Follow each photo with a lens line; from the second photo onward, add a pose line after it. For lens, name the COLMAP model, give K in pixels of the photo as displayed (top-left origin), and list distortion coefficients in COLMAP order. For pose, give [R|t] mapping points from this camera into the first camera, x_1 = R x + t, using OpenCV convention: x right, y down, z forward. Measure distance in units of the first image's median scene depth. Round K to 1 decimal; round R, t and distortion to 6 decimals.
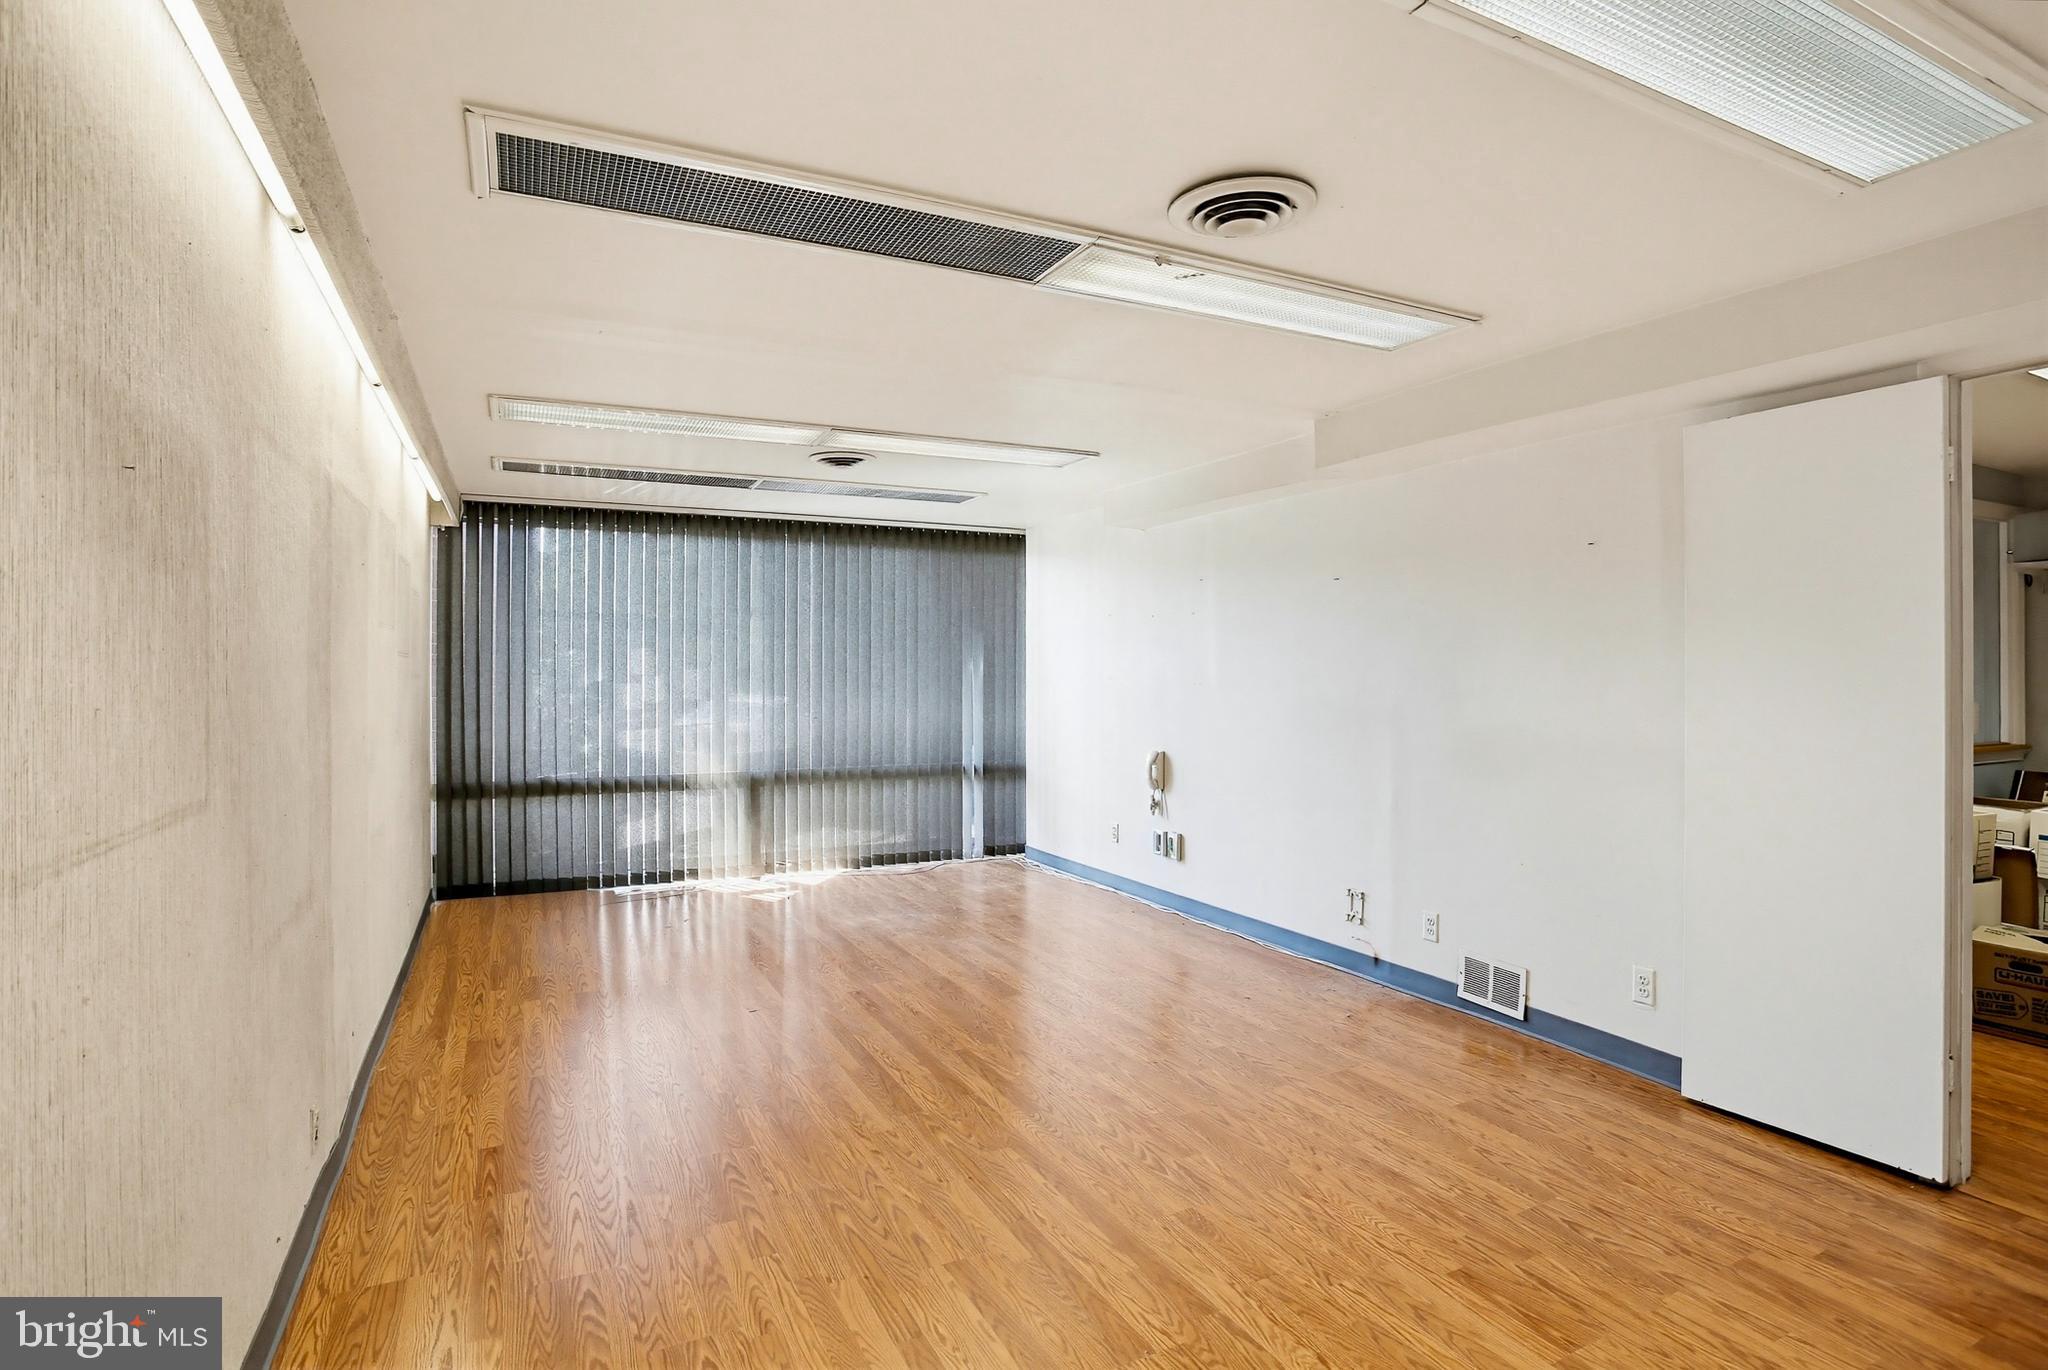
lens RADIAL K [[1015.2, 0, 1005.4], [0, 1015.2, 671.6], [0, 0, 1]] dist [-0.073902, 0.028936]
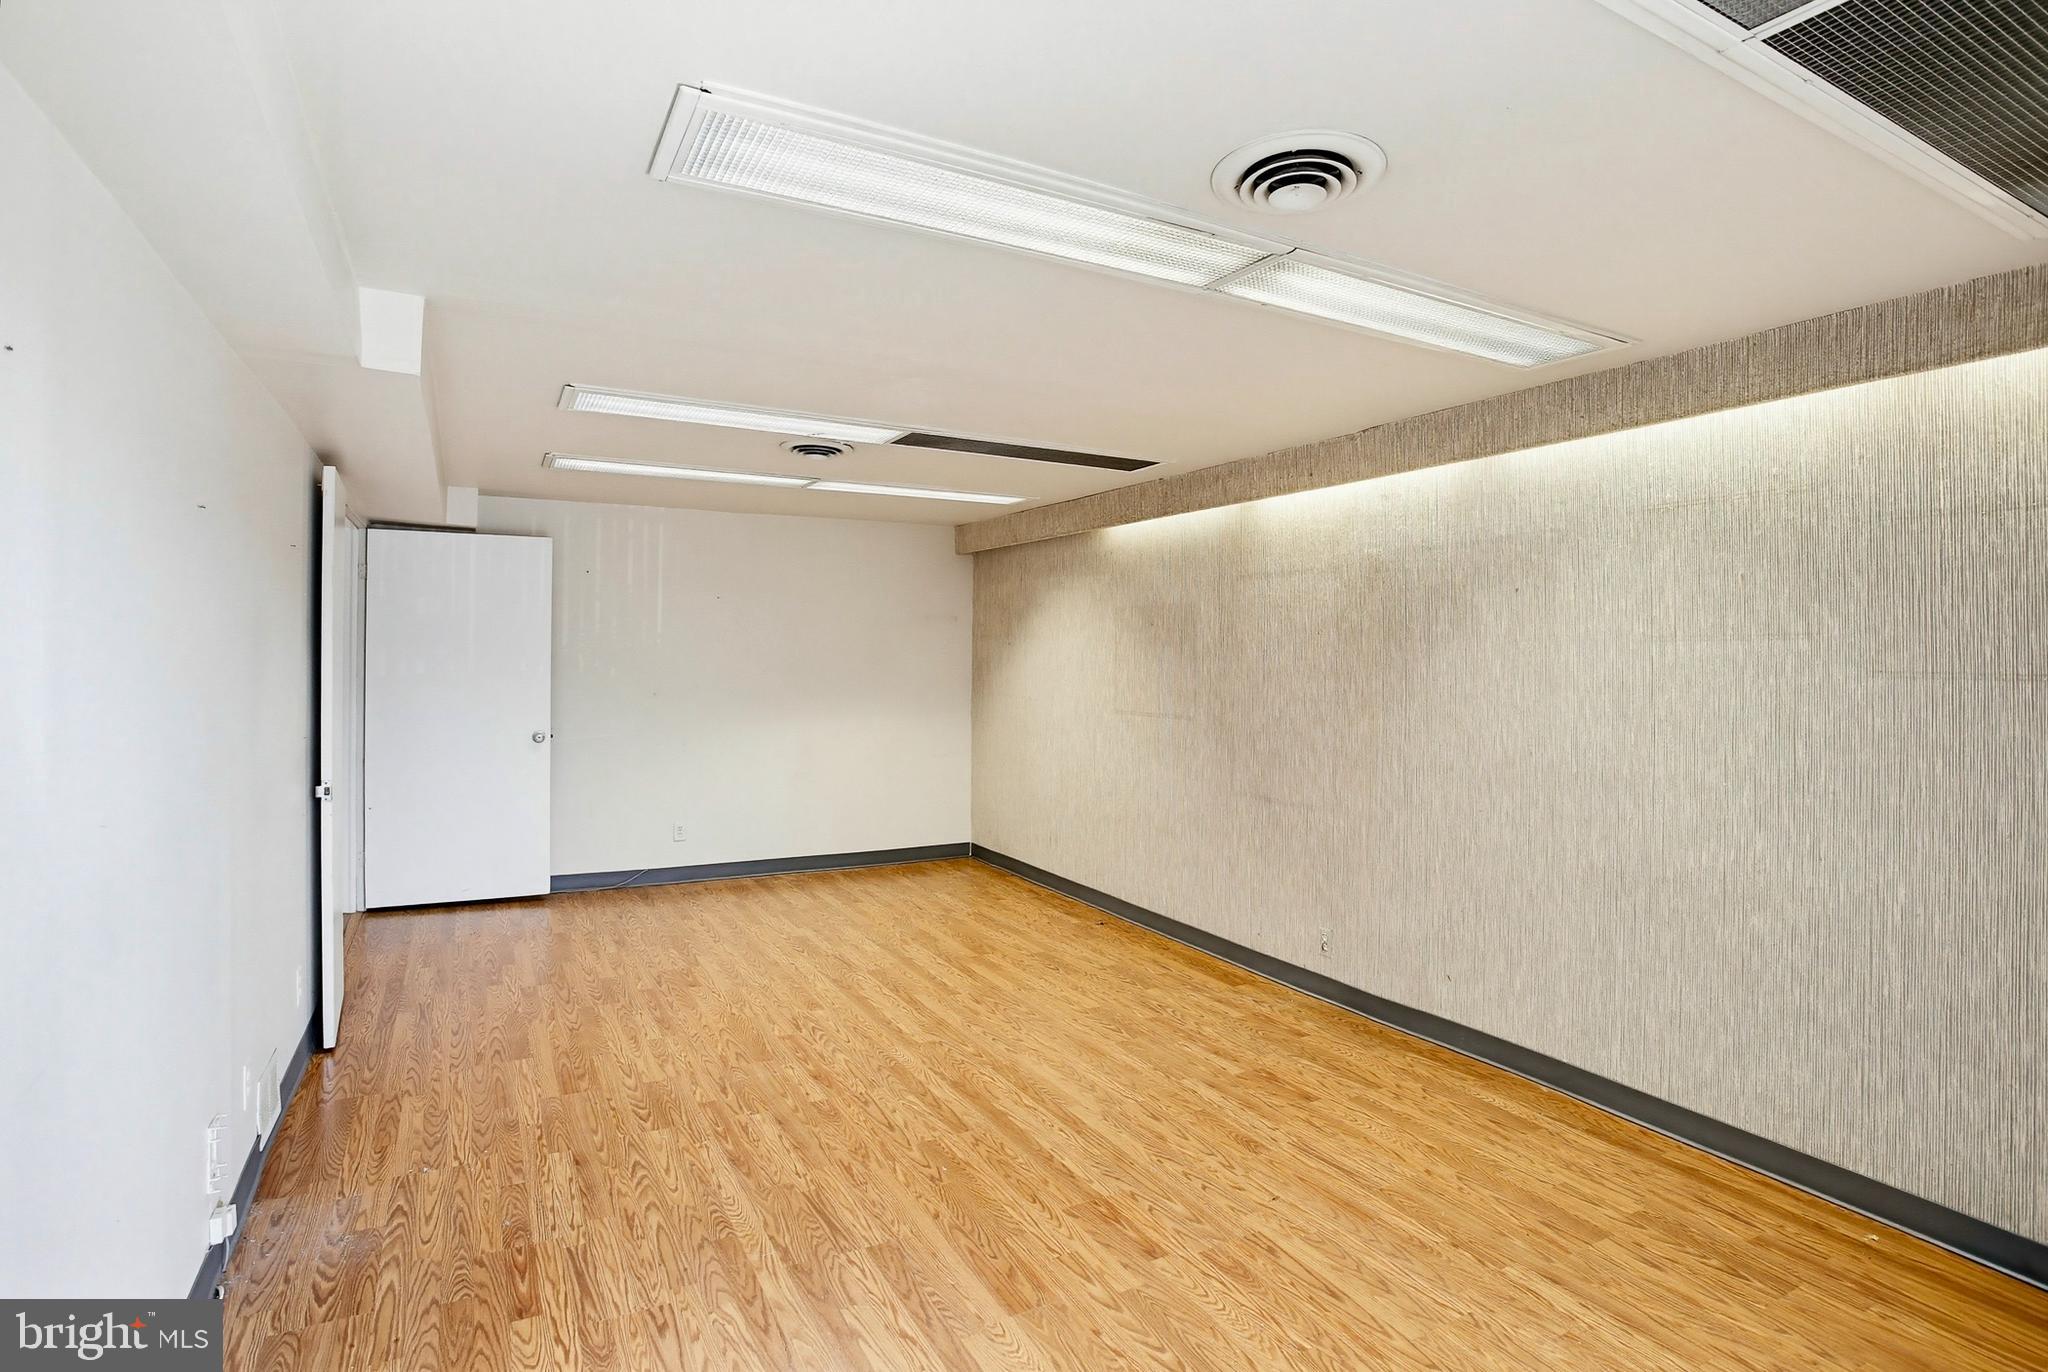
lens RADIAL K [[1015.2, 0, 1005.4], [0, 1015.2, 672.6], [0, 0, 1]] dist [-0.073902, 0.028936]
pose [[-0.999334, -0.006494, -0.035904, -0.055378], [-0.007235, 0.999762, 0.020558, -0.037850], [0.035762, 0.020804, -0.999144, 2.176238]]
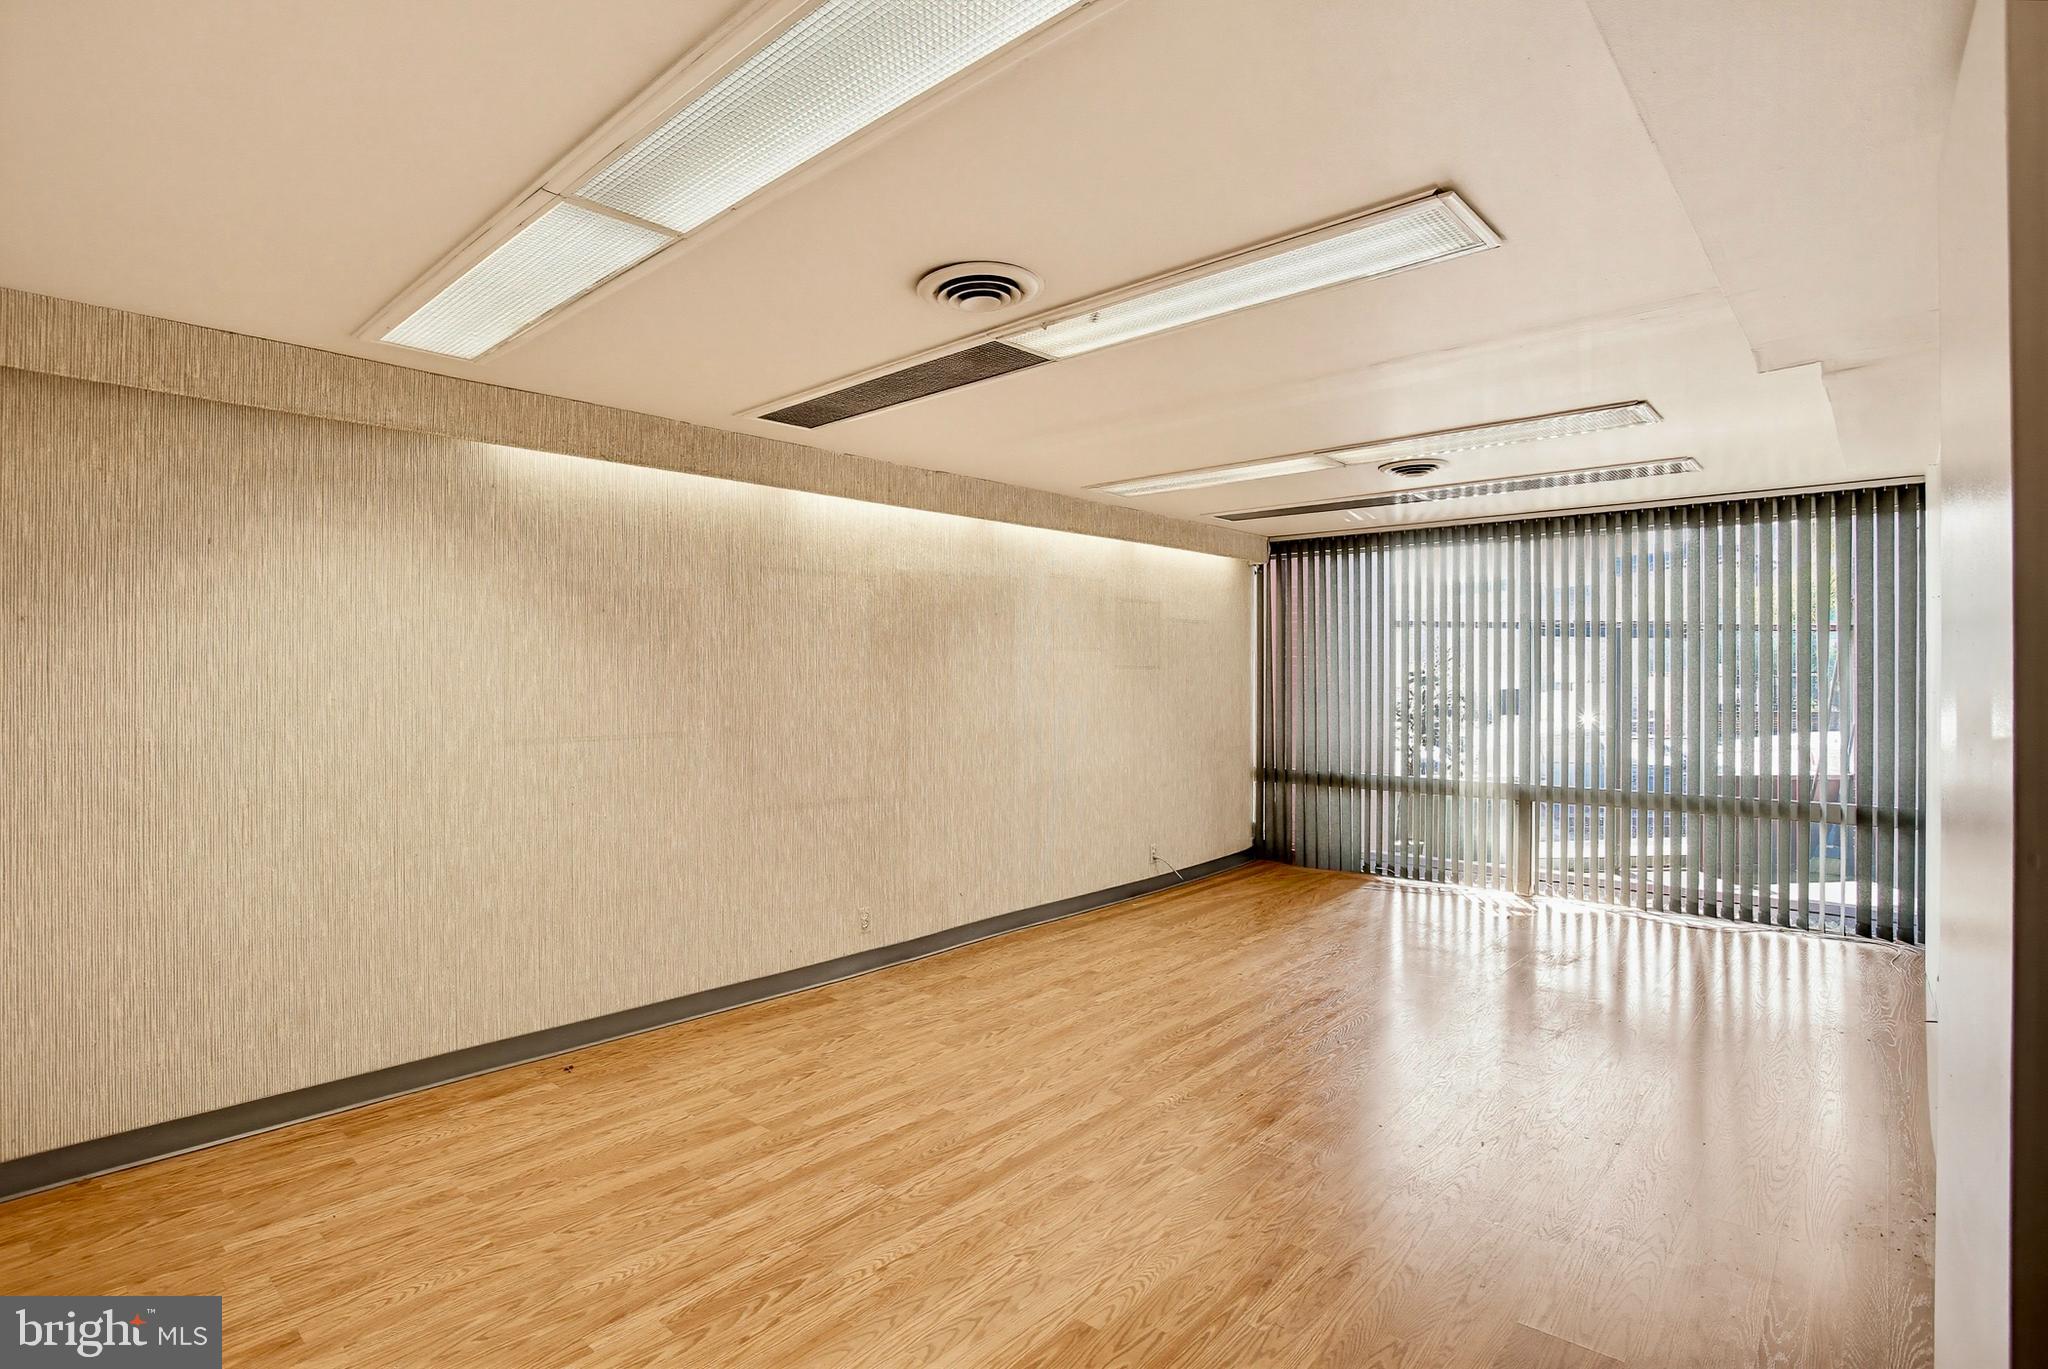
lens RADIAL K [[1015.2, 0, 1005.4], [0, 1015.2, 671.1], [0, 0, 1]] dist [-0.073902, 0.028936]
pose [[0.366828, -0.004557, -0.930278, 0.957774], [-0.001764, 0.999983, -0.005594, -0.005097], [0.930287, 0.003693, 0.366813, 0.423979]]
